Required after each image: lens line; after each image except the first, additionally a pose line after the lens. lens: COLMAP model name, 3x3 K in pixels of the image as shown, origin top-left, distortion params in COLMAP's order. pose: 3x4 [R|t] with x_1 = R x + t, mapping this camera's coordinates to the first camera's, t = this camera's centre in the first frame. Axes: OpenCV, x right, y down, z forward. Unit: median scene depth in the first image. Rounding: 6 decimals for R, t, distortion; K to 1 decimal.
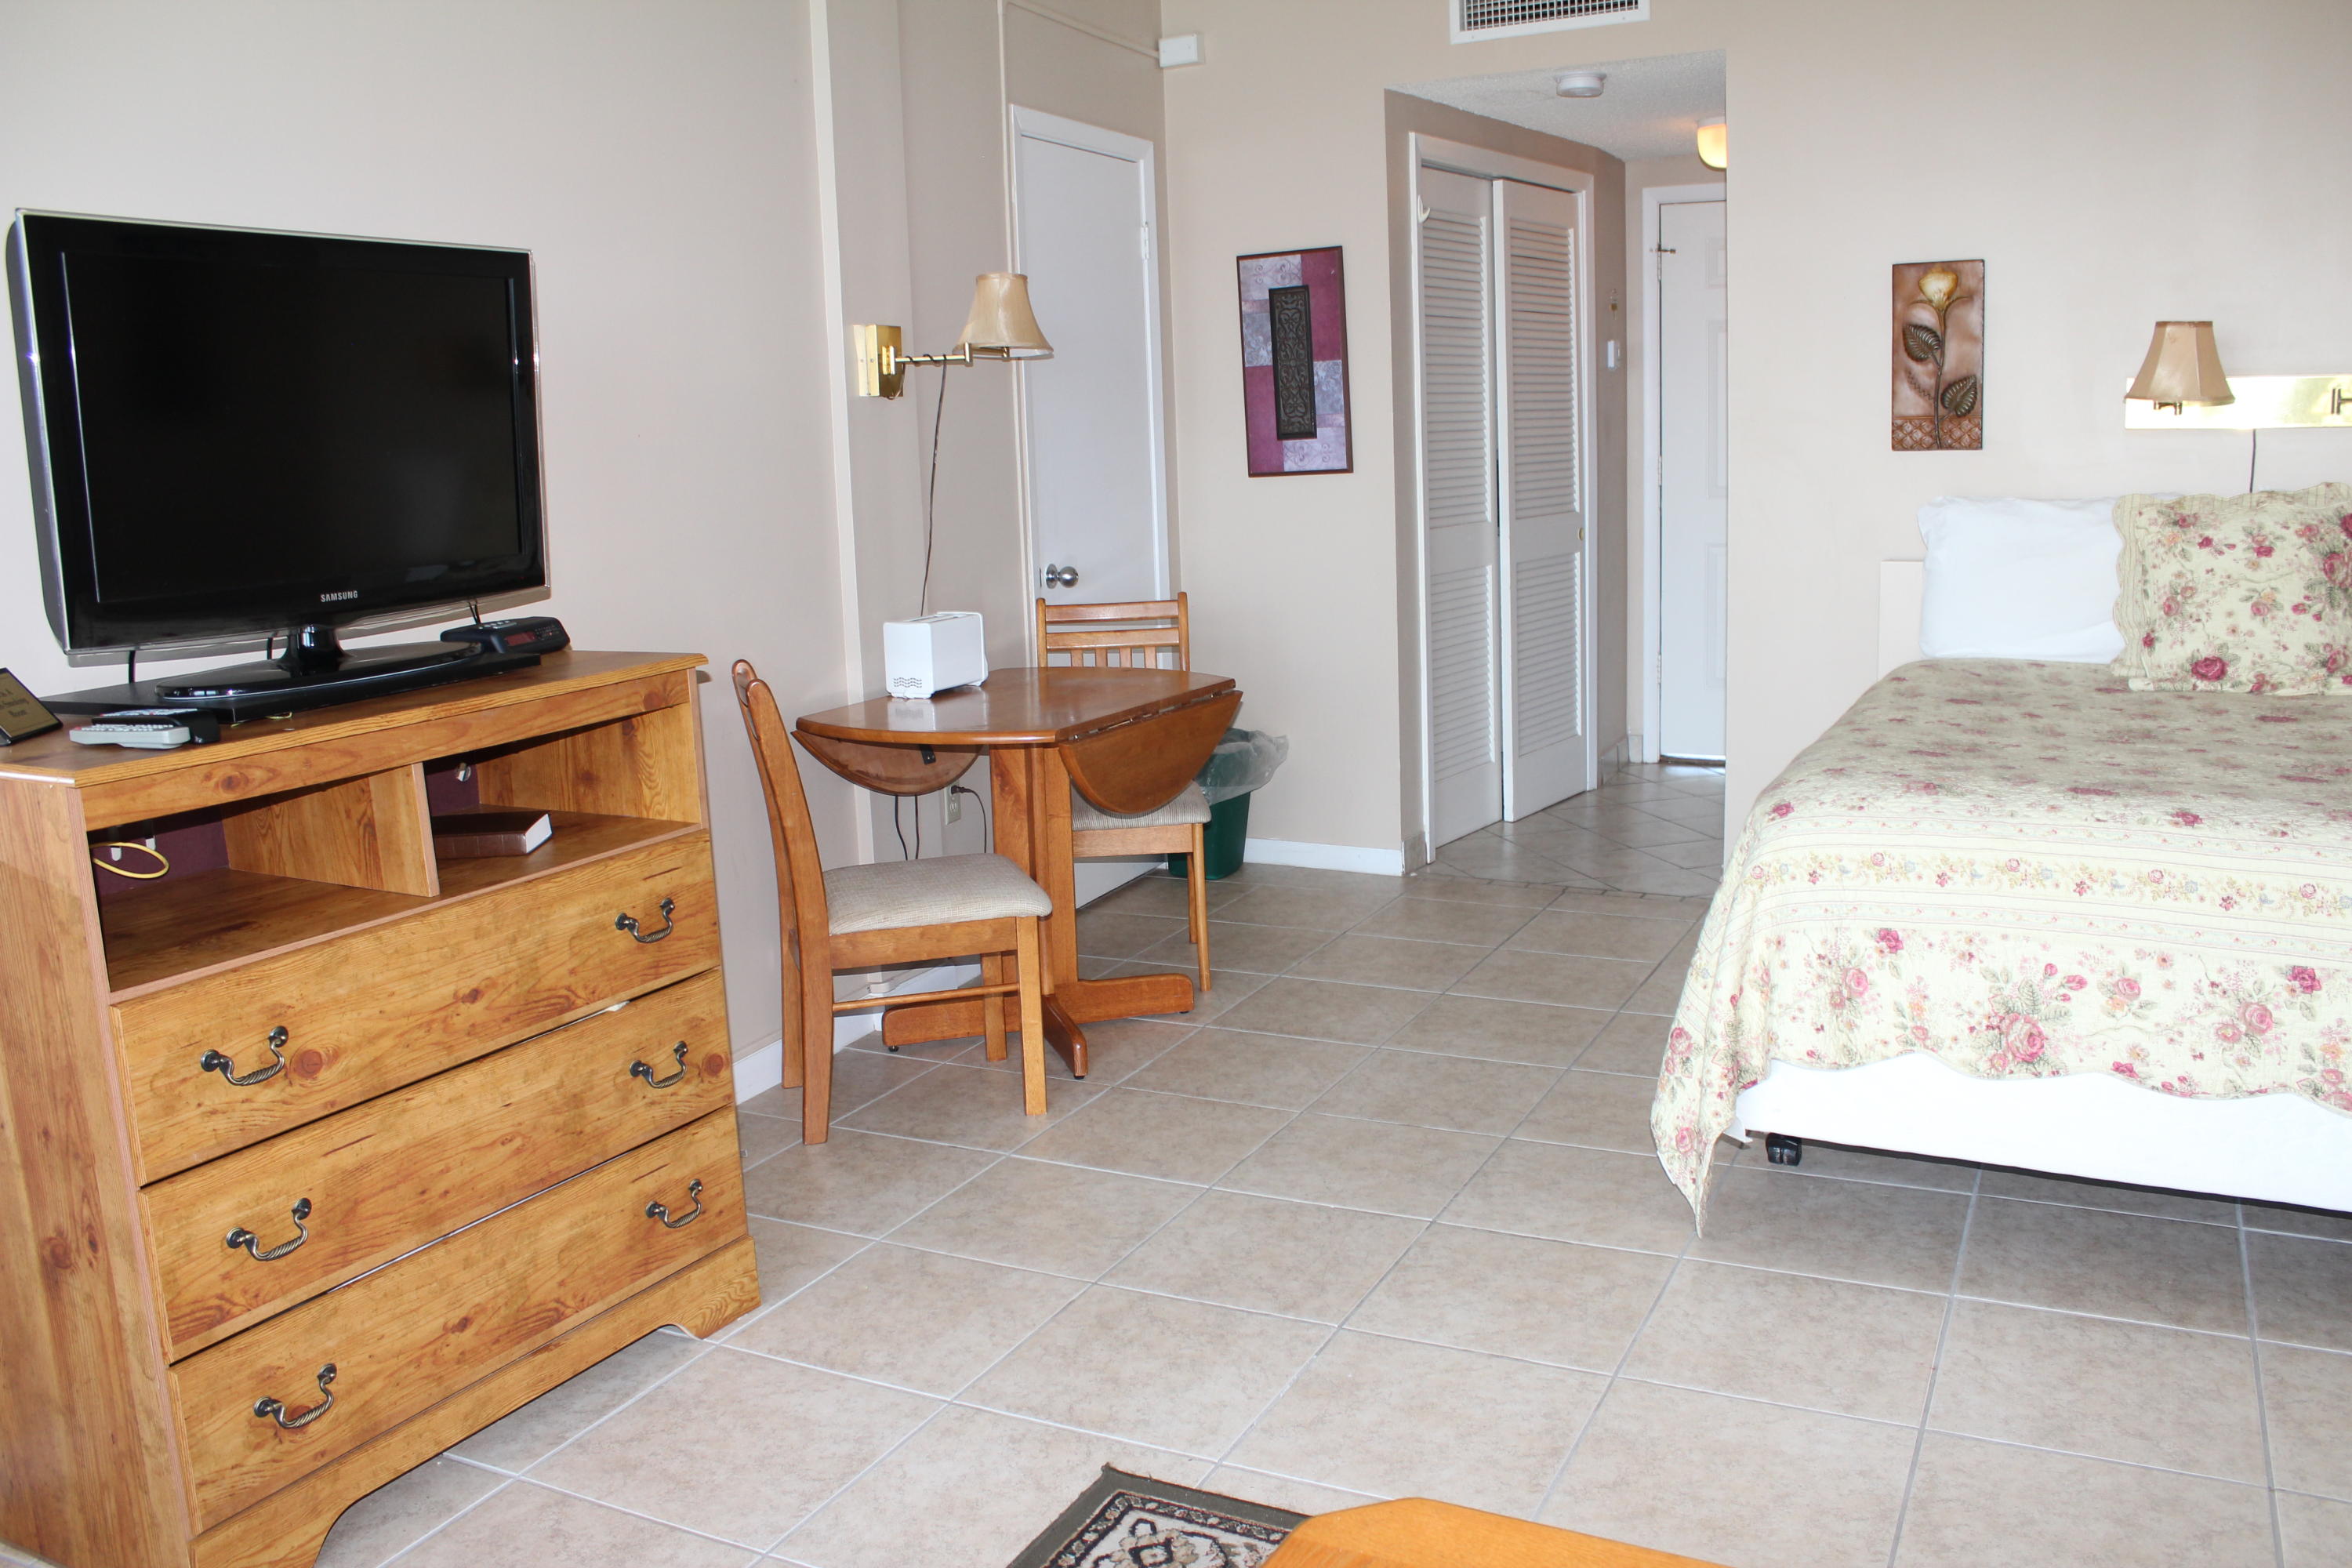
lens RADIAL K [[1959.8, 0, 1193.8], [0, 1959.8, 790.6], [0, 0, 1]] dist [-0.162313, 0.147057]
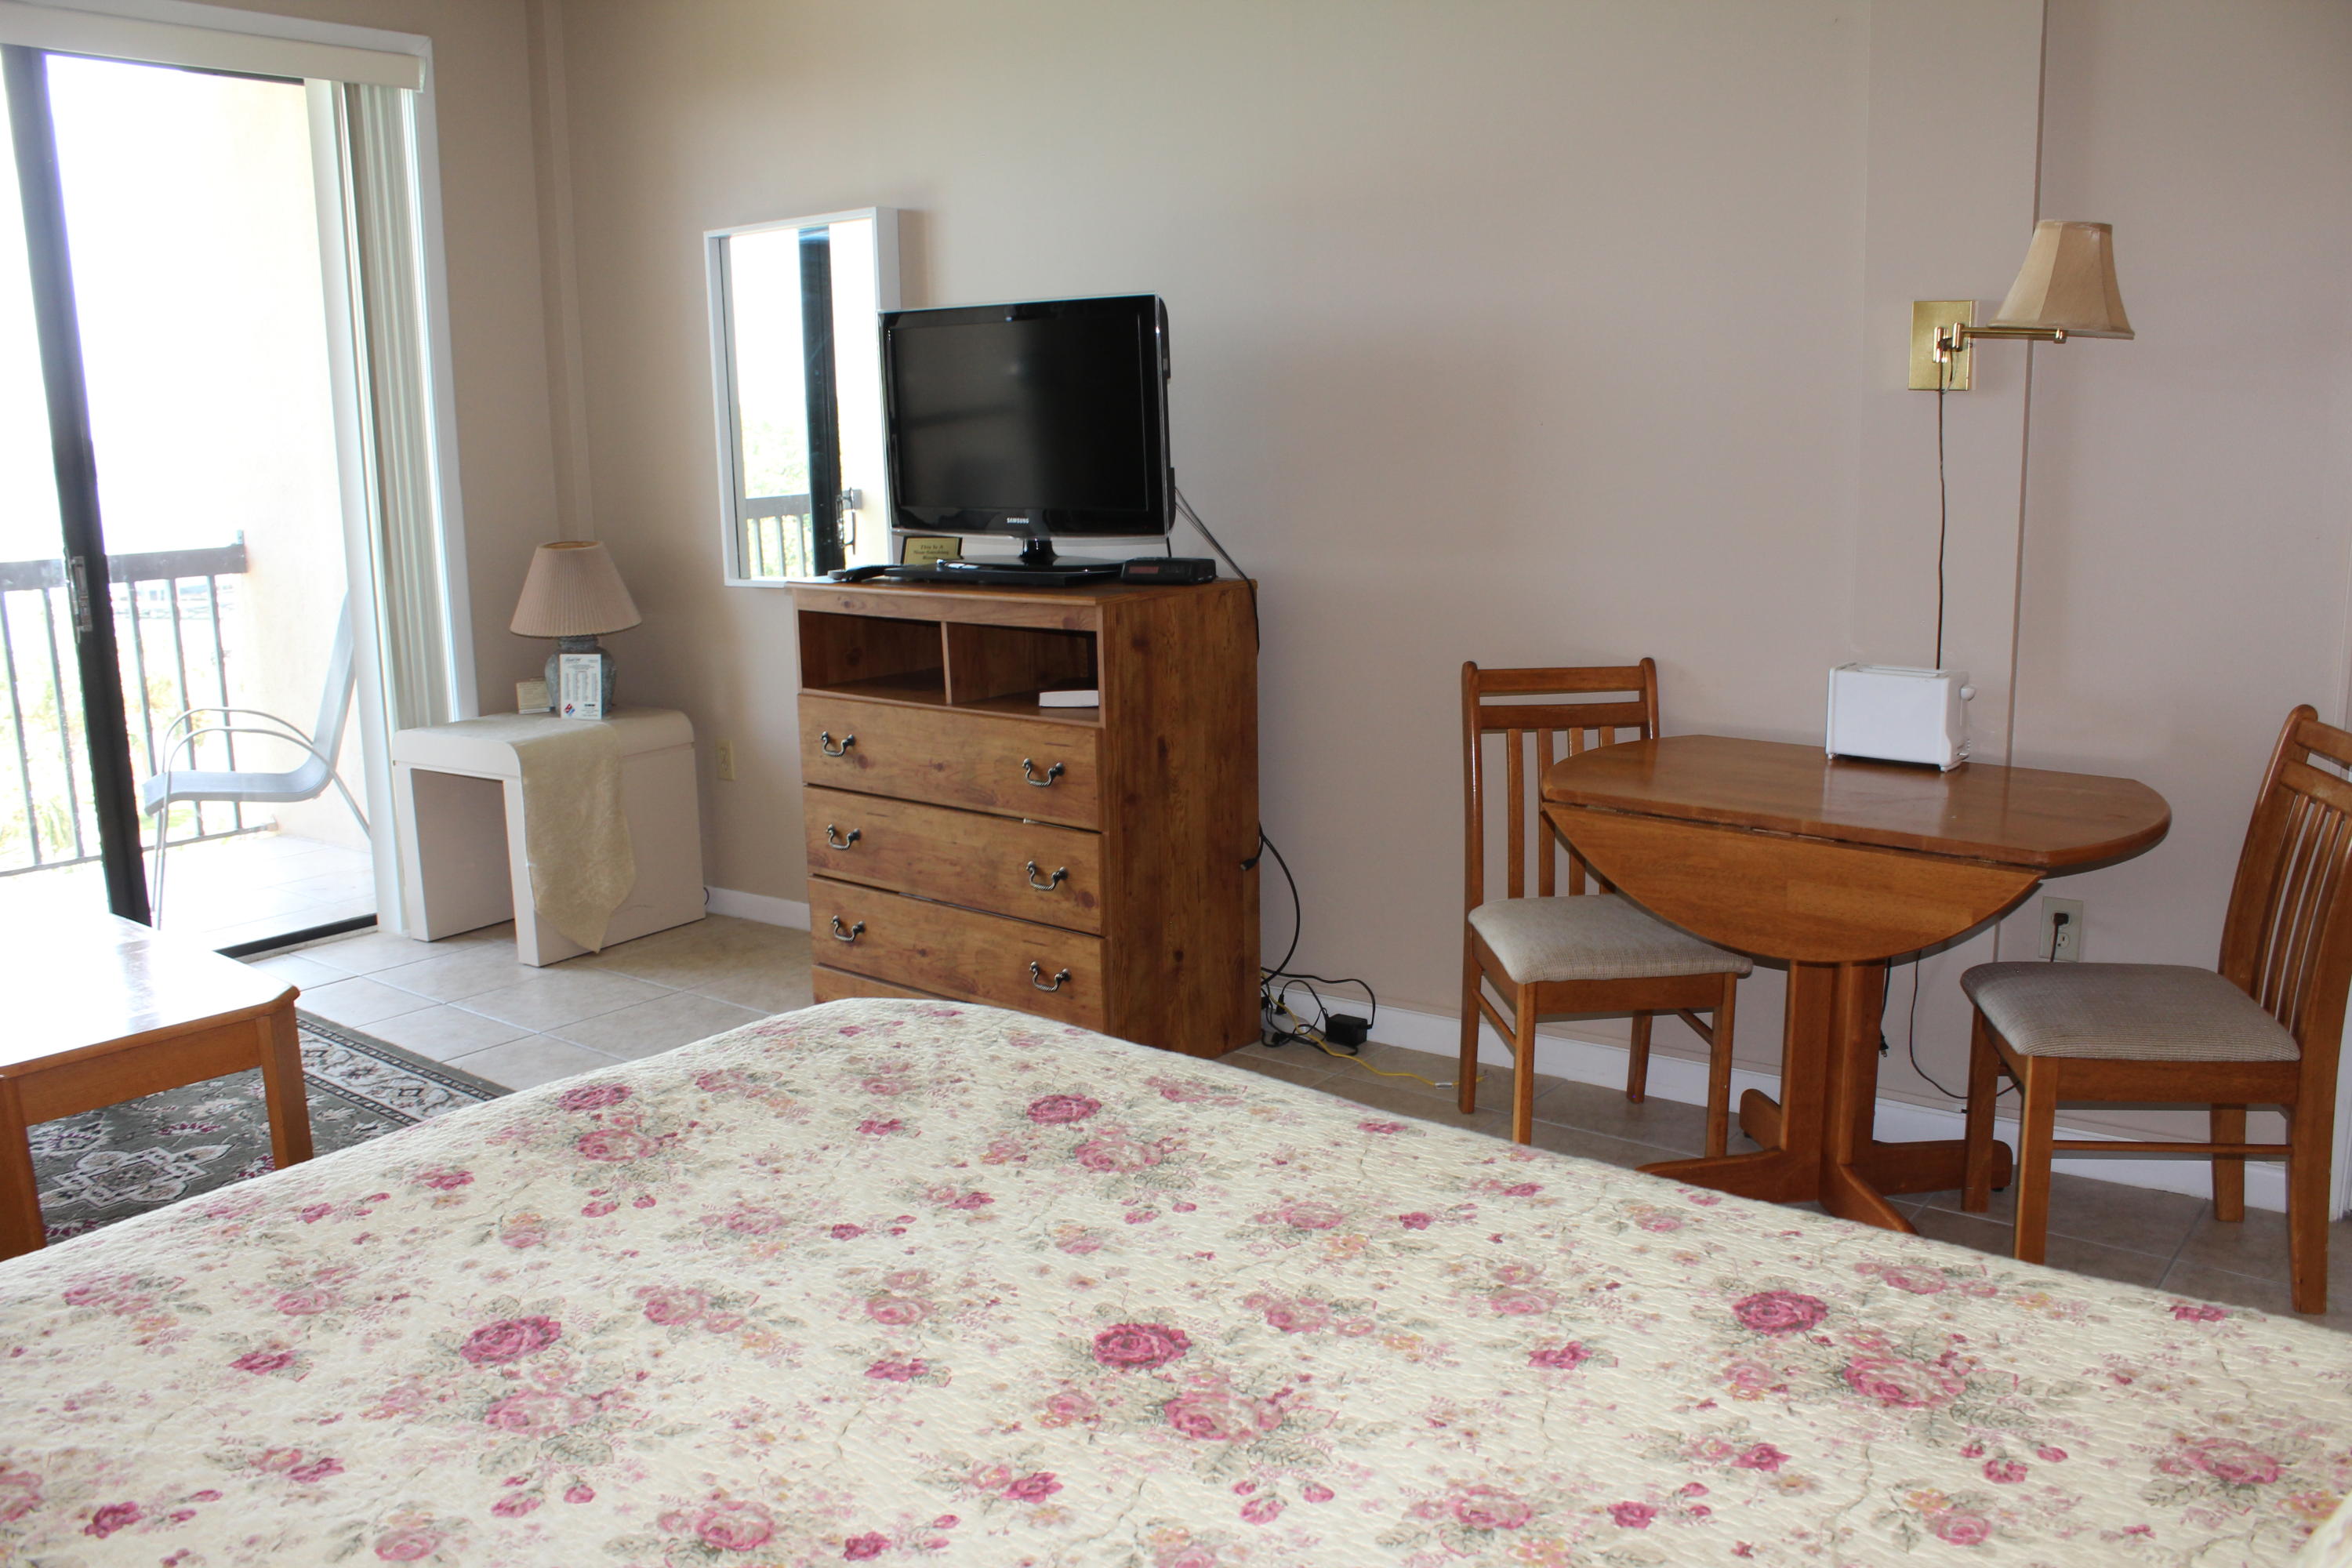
lens RADIAL K [[1959.8, 0, 1193.8], [0, 1959.8, 790.6], [0, 0, 1]] dist [-0.162313, 0.147057]
pose [[-0.204741, 0.227514, -0.952008, 1.025306], [-0.157399, 0.952301, 0.261435, -0.301095], [0.966078, 0.203371, -0.159164, 1.282088]]
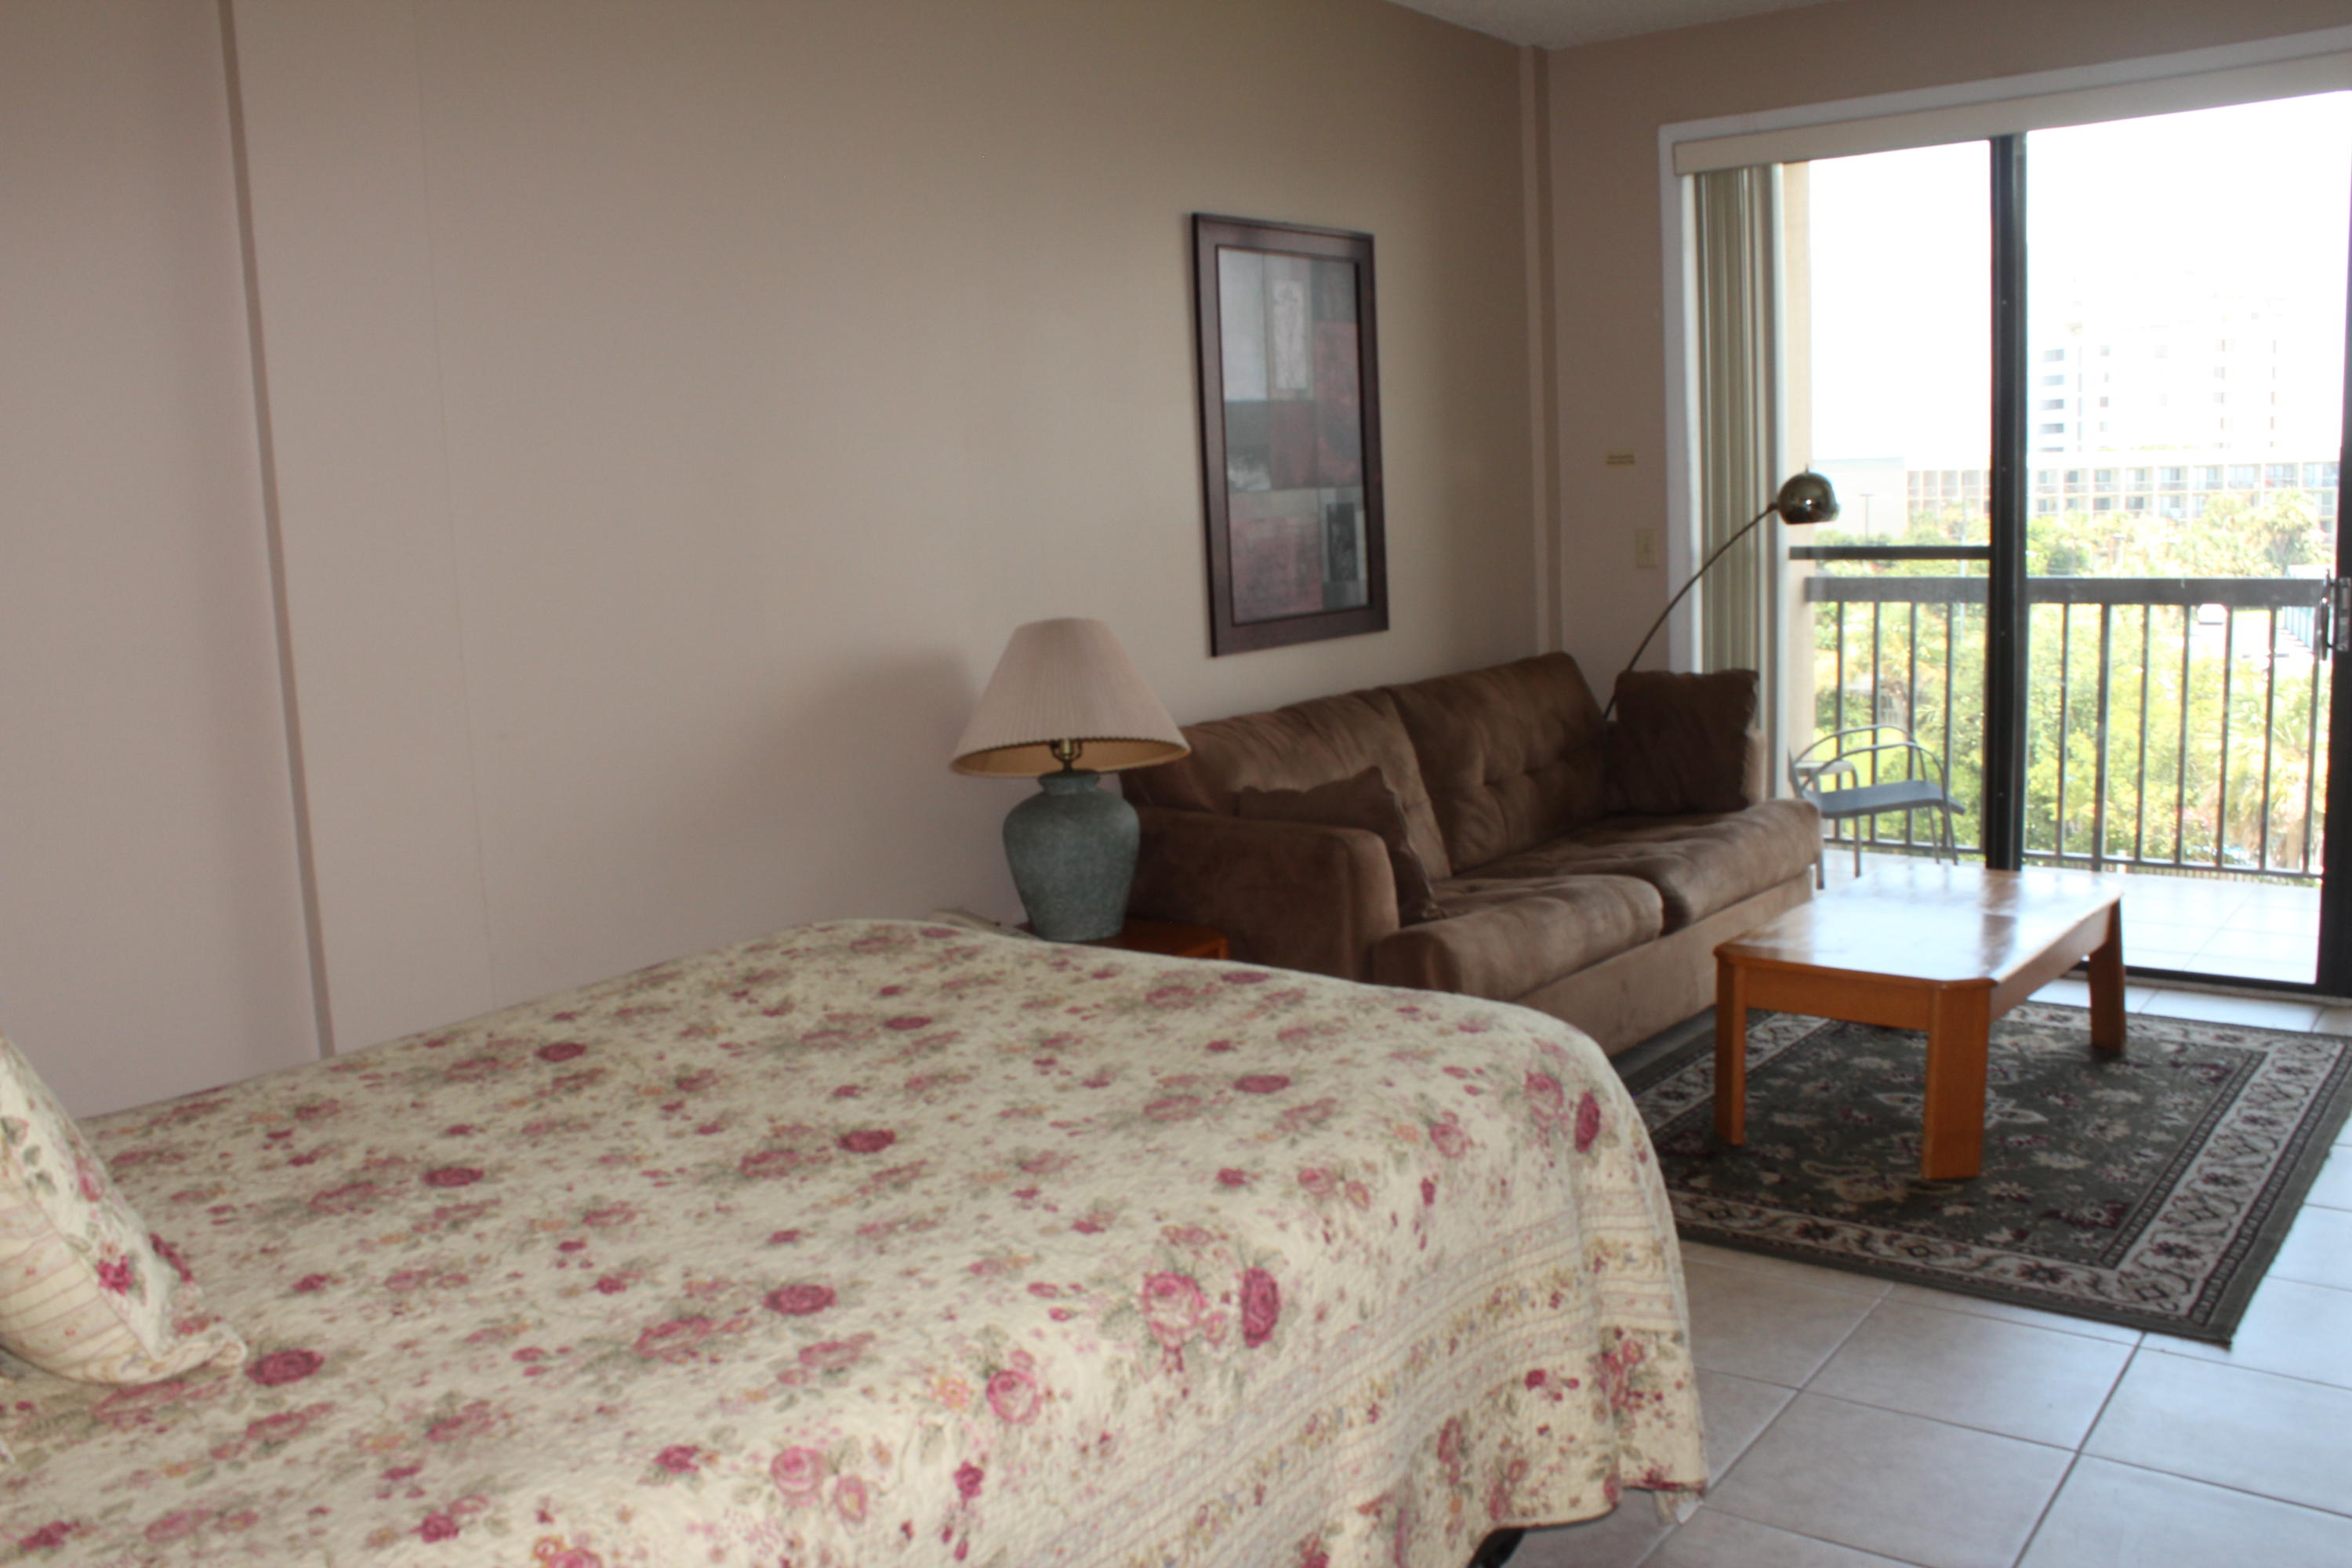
lens RADIAL K [[1985.0, 0, 1191.8], [0, 1985.0, 796.2], [0, 0, 1]] dist [-0.157652, 0.143564]
pose [[-0.980240, 0.046146, 0.192353, 0.312830], [0.107775, 0.939994, 0.323721, -0.394186], [-0.165872, 0.338055, -0.926394, 1.859973]]
